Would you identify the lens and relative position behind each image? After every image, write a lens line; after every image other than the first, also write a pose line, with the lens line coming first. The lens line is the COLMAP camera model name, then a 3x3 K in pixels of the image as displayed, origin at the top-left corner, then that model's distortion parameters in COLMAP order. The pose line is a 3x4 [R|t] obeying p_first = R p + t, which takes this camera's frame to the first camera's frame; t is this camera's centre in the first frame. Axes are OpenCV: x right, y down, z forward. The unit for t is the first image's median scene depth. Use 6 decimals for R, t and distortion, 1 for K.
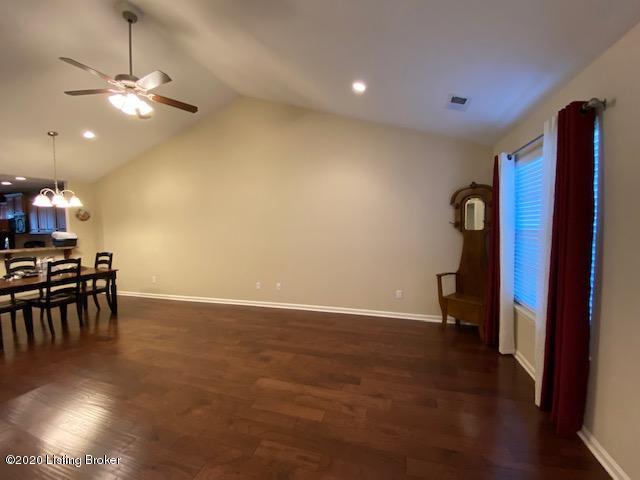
lens RADIAL K [[257.4, 0, 331.5], [0, 257.4, 234.3], [0, 0, 1]] dist [-0.008579, -0.002960]
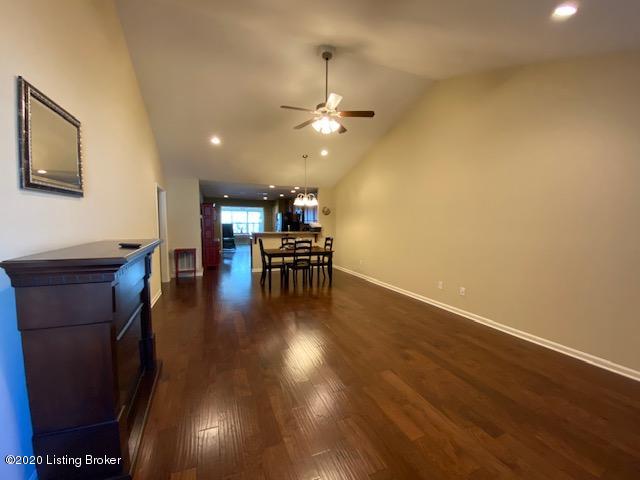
lens RADIAL K [[257.4, 0, 321.6], [0, 257.4, 240.0], [0, 0, 1]] dist [-0.008579, -0.002960]
pose [[0.646383, 0.081952, -0.758599, 0.192557], [-0.054242, 0.996635, 0.061449, 0.000524], [0.761082, 0.001429, 0.648654, 0.096325]]
